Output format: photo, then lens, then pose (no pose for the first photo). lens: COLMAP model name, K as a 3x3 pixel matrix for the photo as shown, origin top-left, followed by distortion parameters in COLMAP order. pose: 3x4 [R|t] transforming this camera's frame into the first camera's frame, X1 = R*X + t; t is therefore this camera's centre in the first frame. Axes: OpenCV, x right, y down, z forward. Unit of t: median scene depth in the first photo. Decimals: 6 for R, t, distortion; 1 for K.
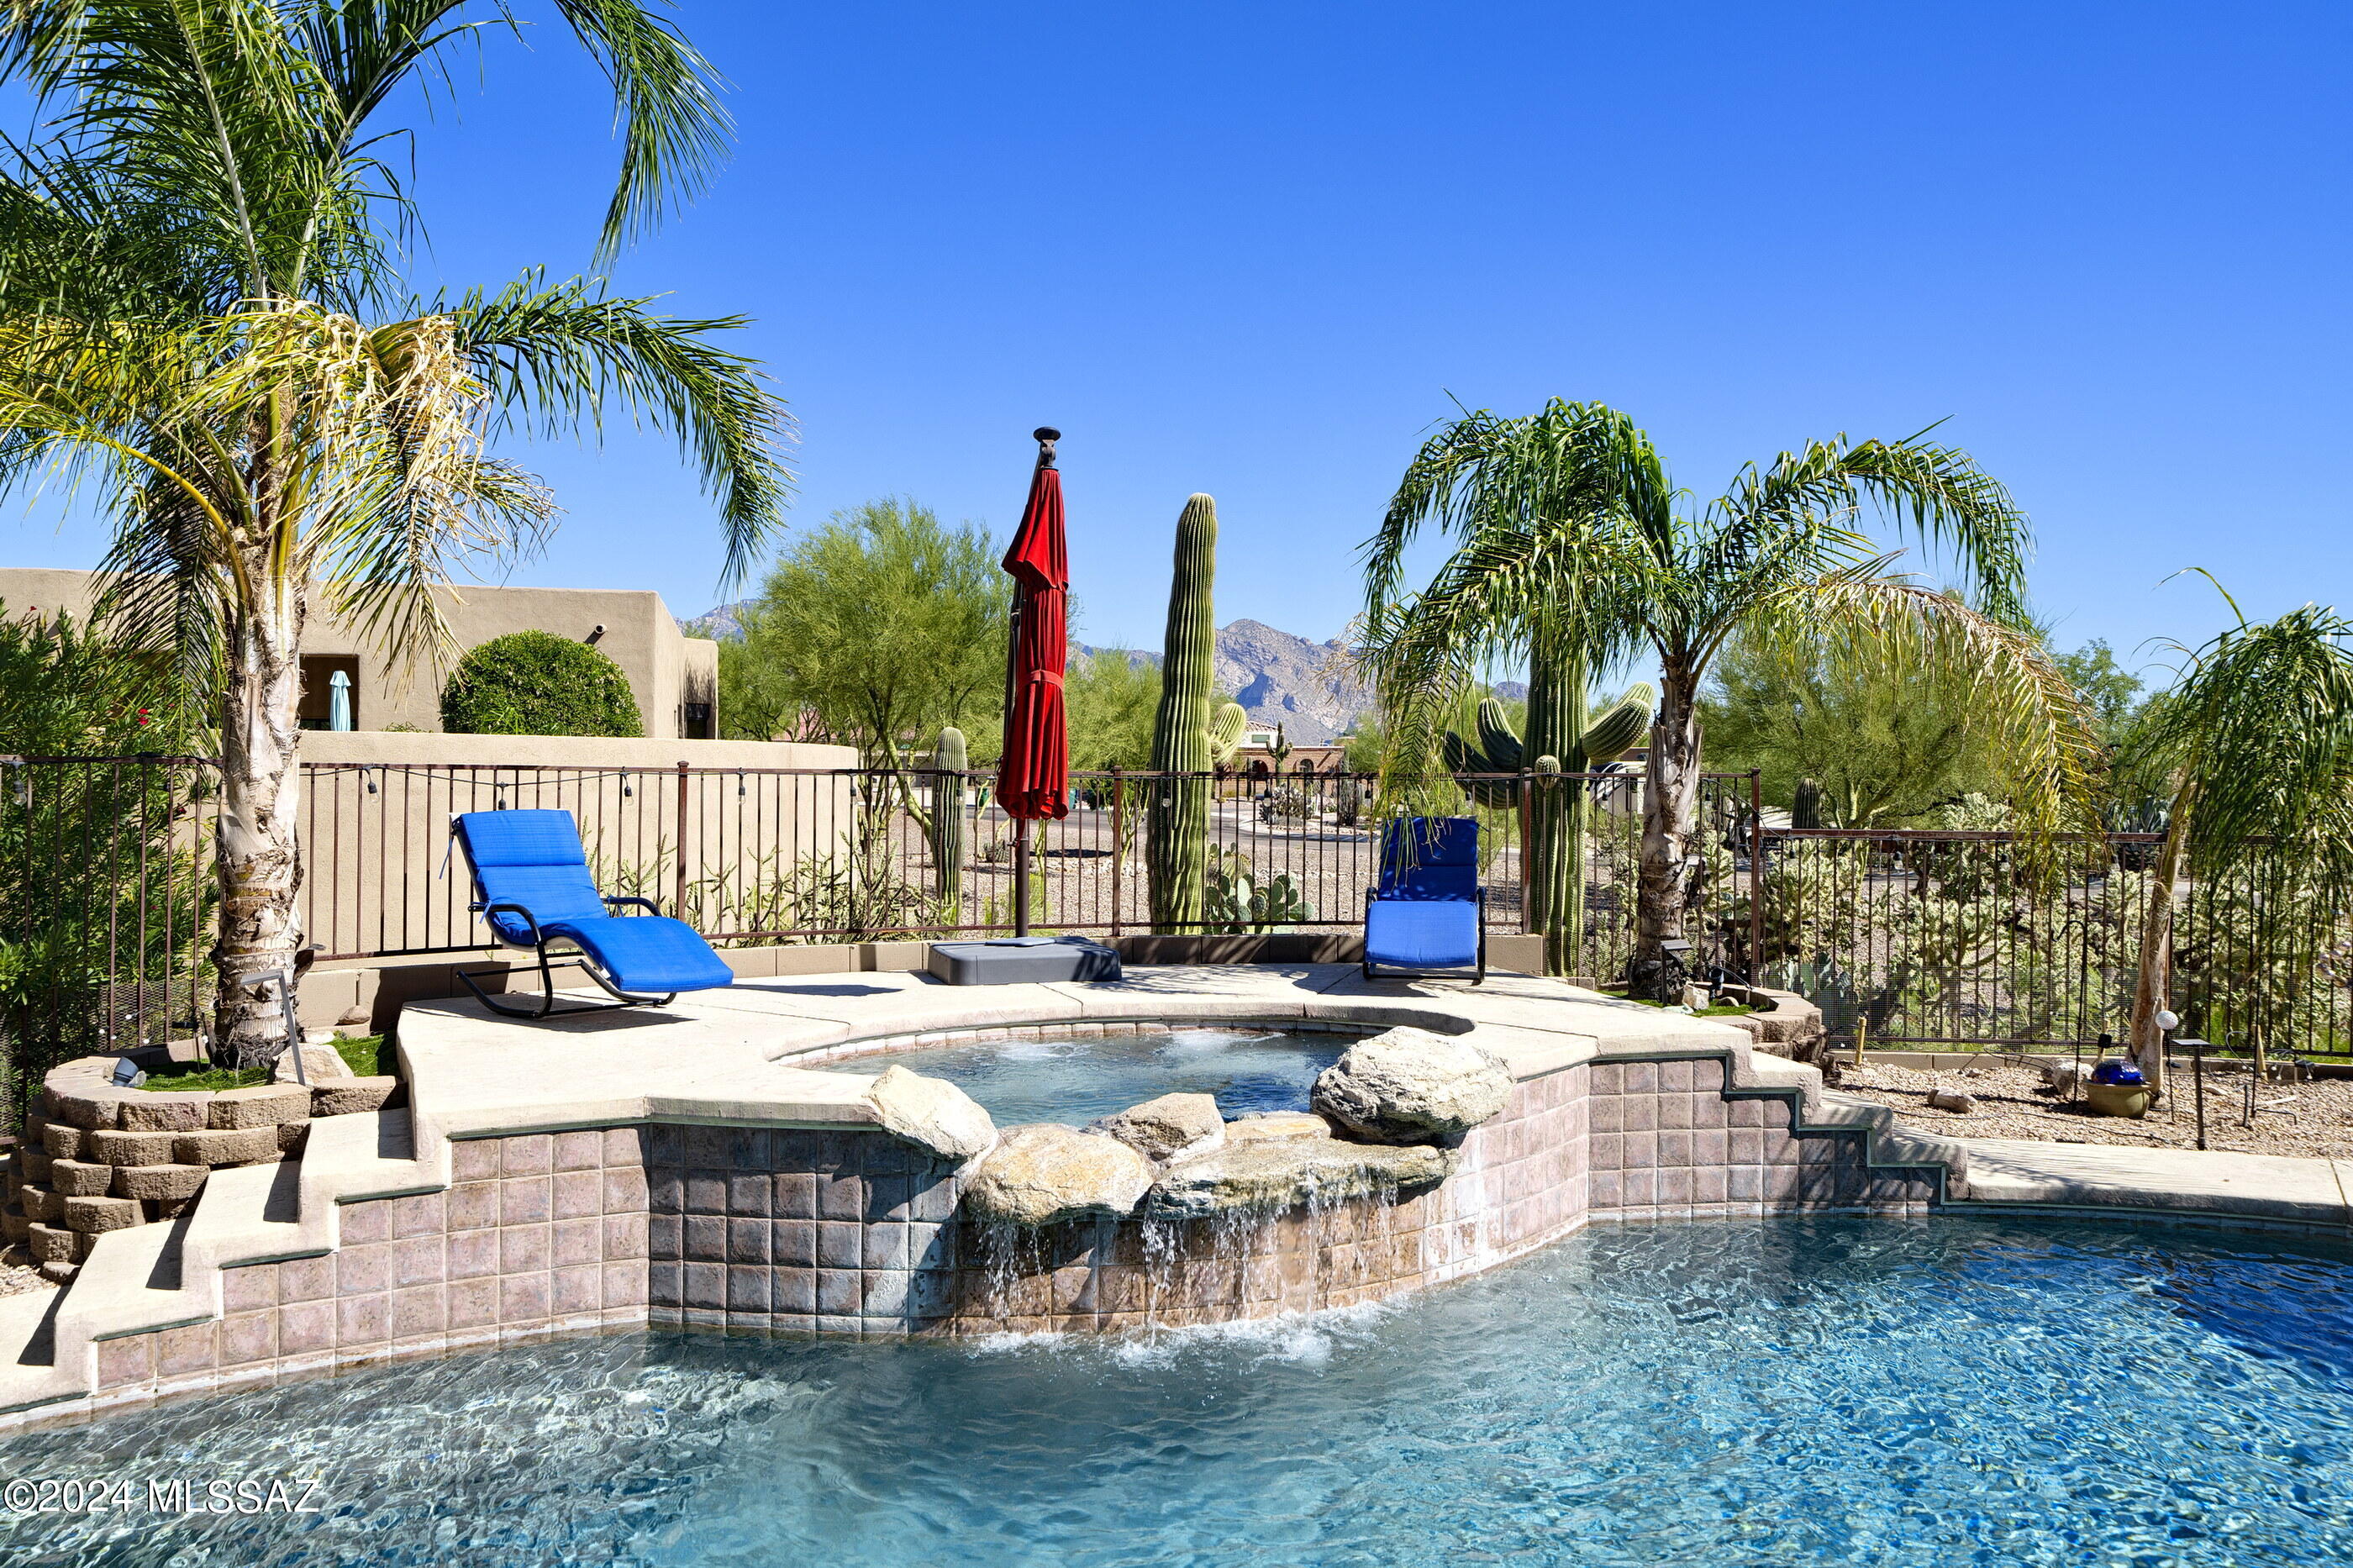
lens RADIAL K [[1595.6, 0, 1170.4], [0, 1595.6, 792.4], [0, 0, 1]] dist [0.006043, 0.000969]
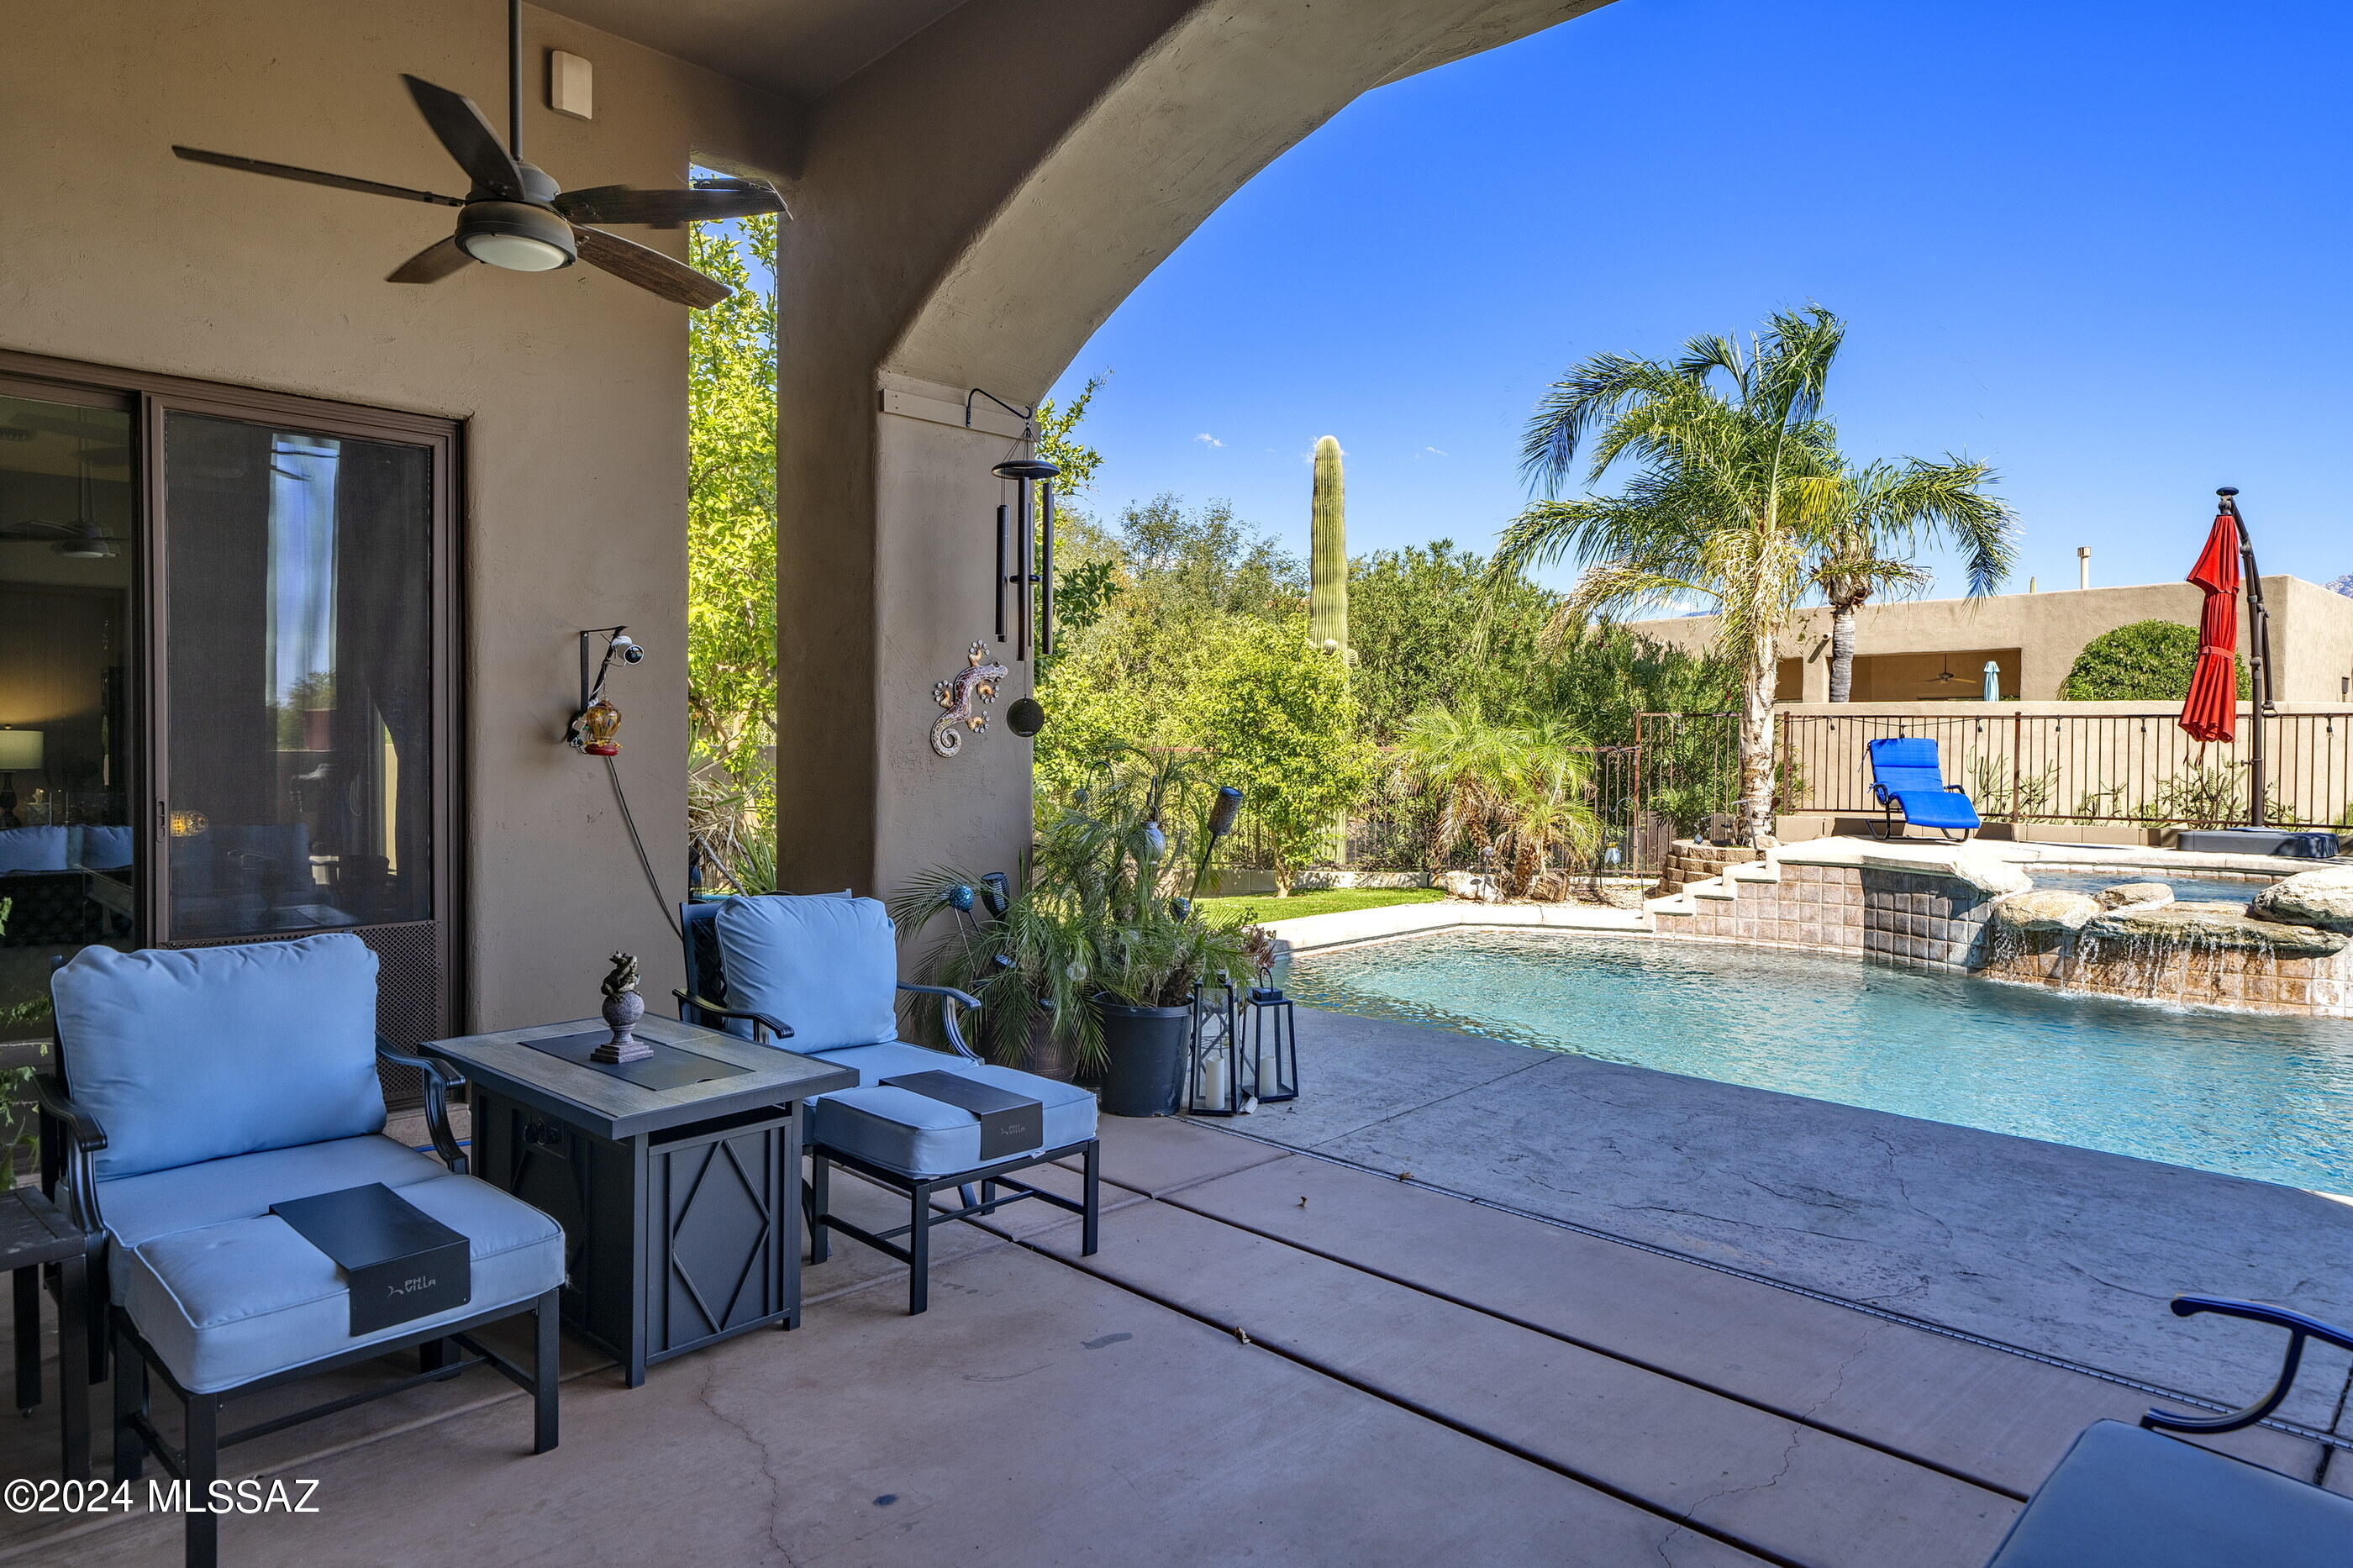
lens RADIAL K [[1484.3, 0, 1163.0], [0, 1484.3, 787.3], [0, 0, 1]] dist [0.010979, -0.000745]
pose [[0.451459, 0.020046, -0.892067, 0.940939], [-0.009767, 0.999799, 0.017524, 0.056589], [0.892238, 0.000801, 0.451564, -0.714770]]
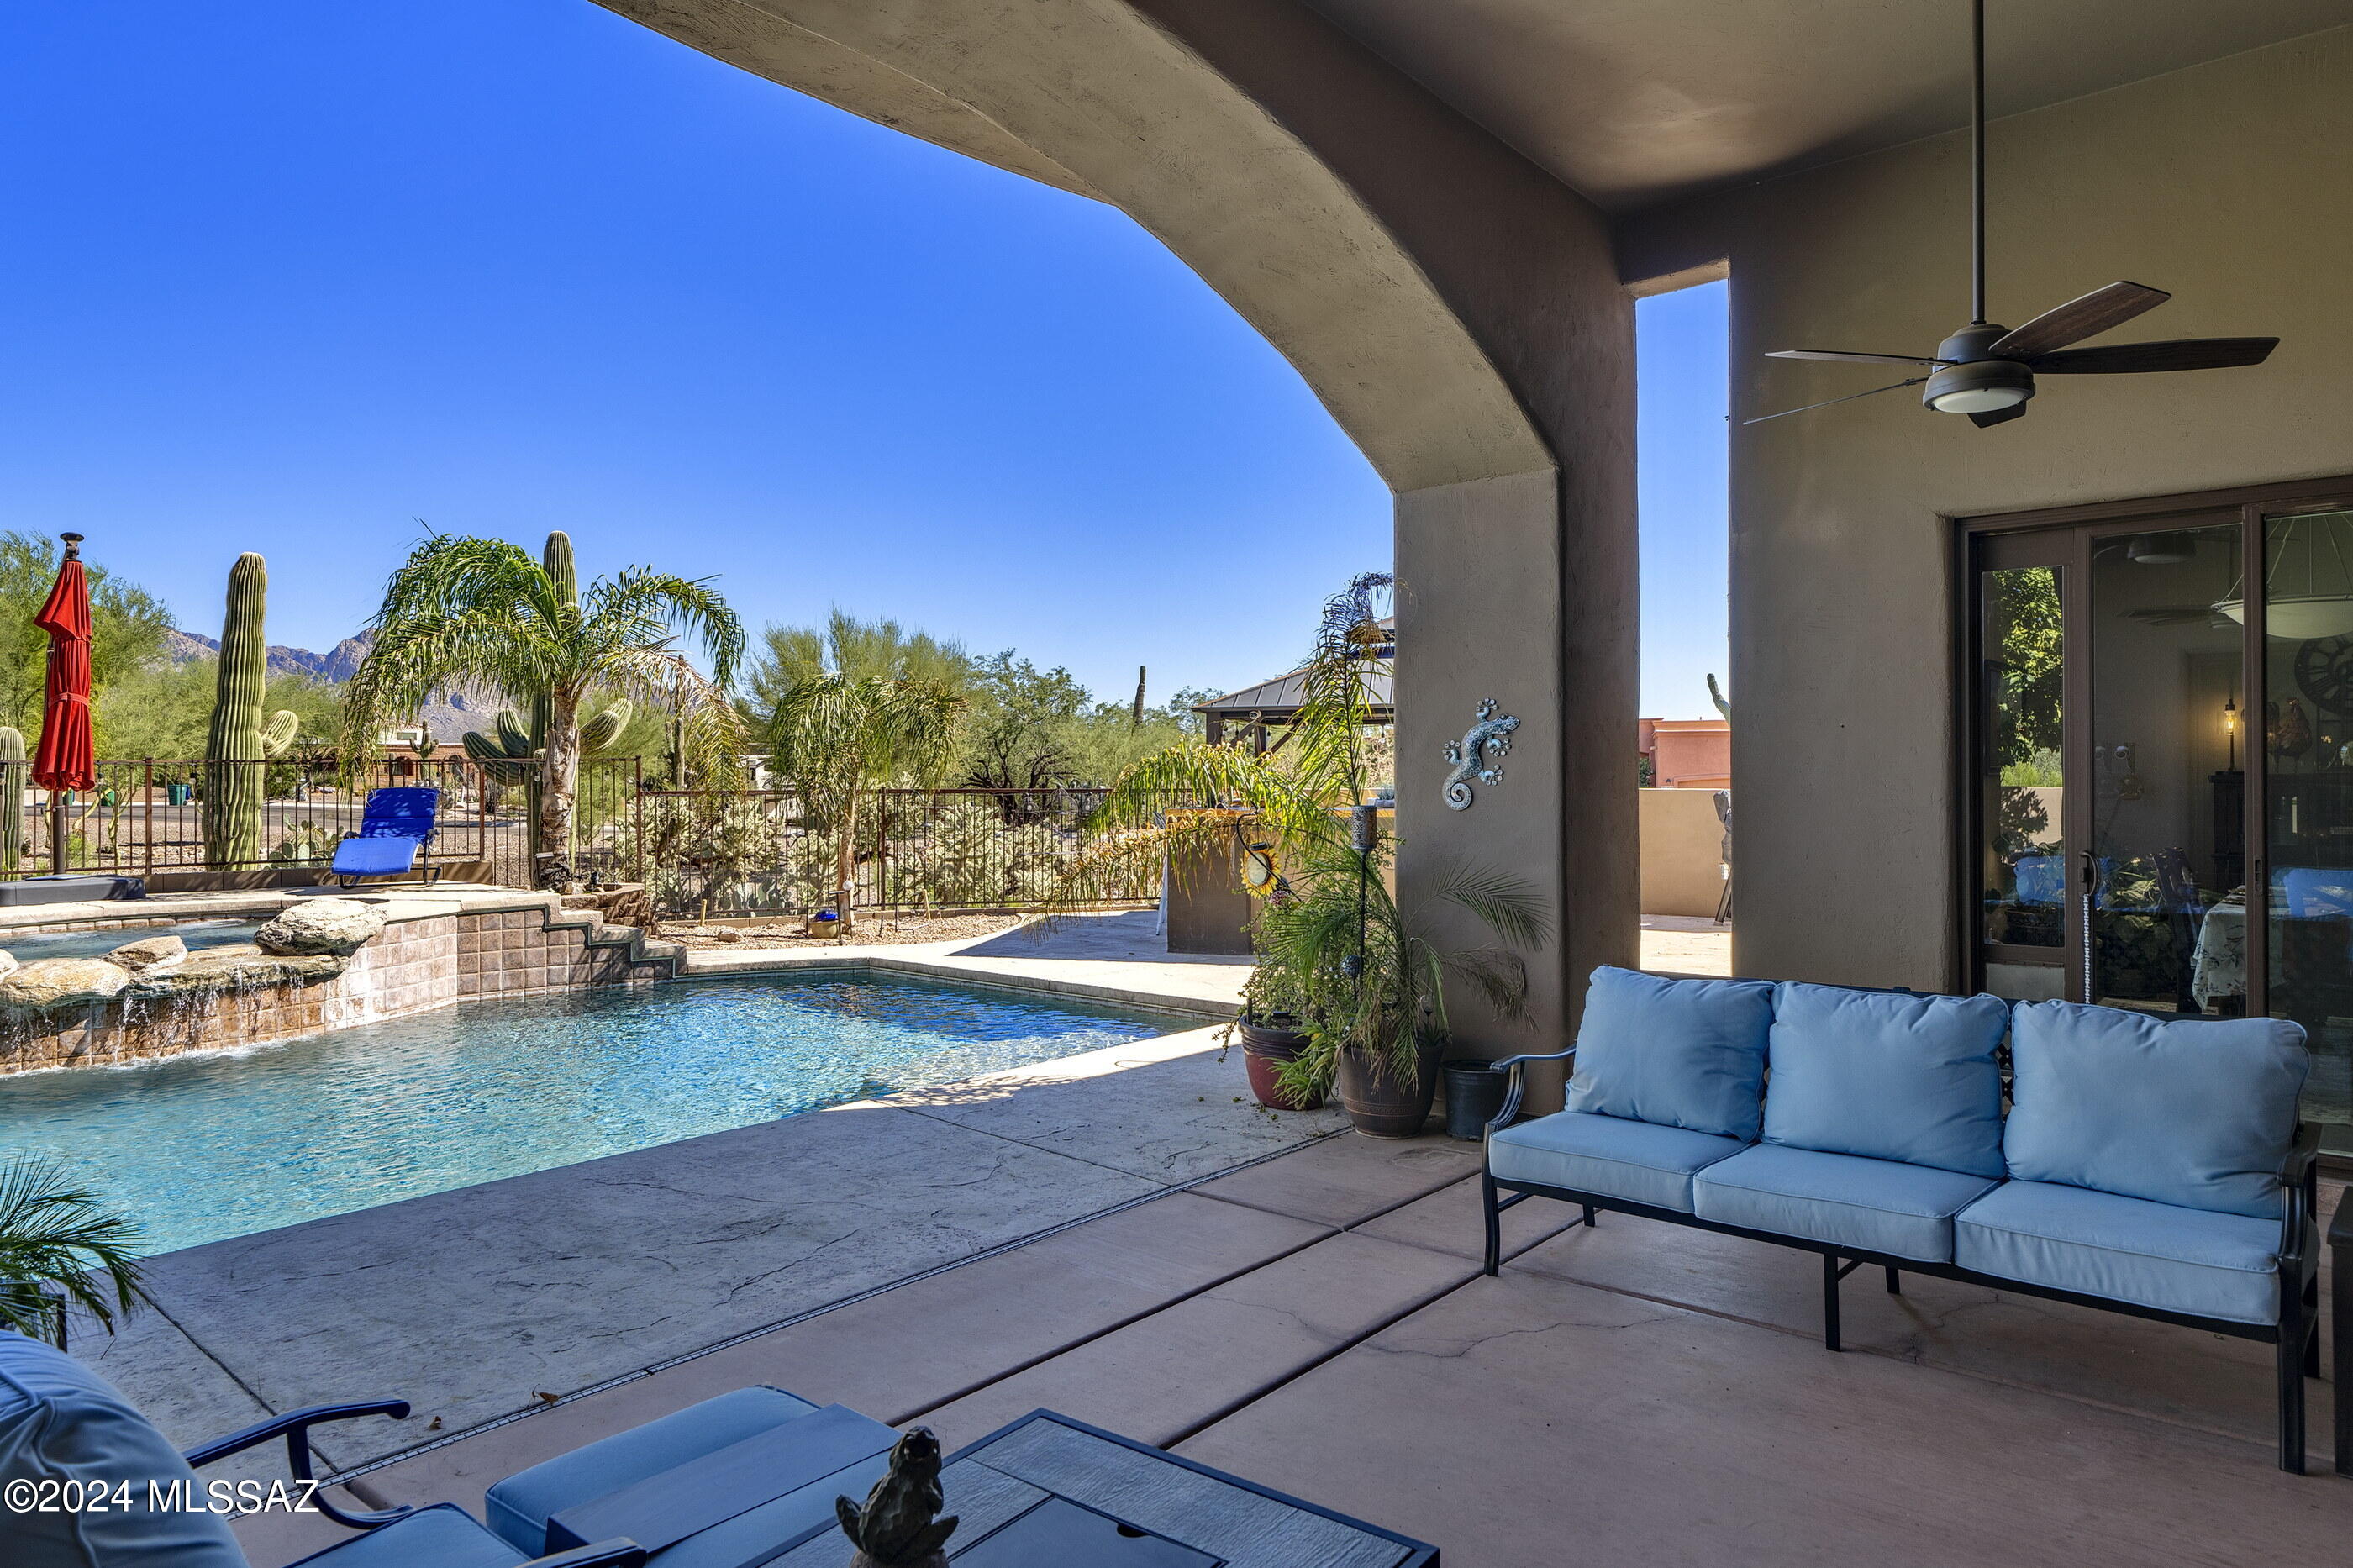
lens RADIAL K [[1369.4, 0, 1231.6], [0, 1369.4, 763.7], [0, 0, 1]] dist [0.000961, 0.001854]
pose [[0.835699, -0.010061, 0.549096, 0.158188], [0.017607, 0.999809, -0.008477, 0.027399], [-0.548906, 0.016752, 0.835716, -0.872140]]
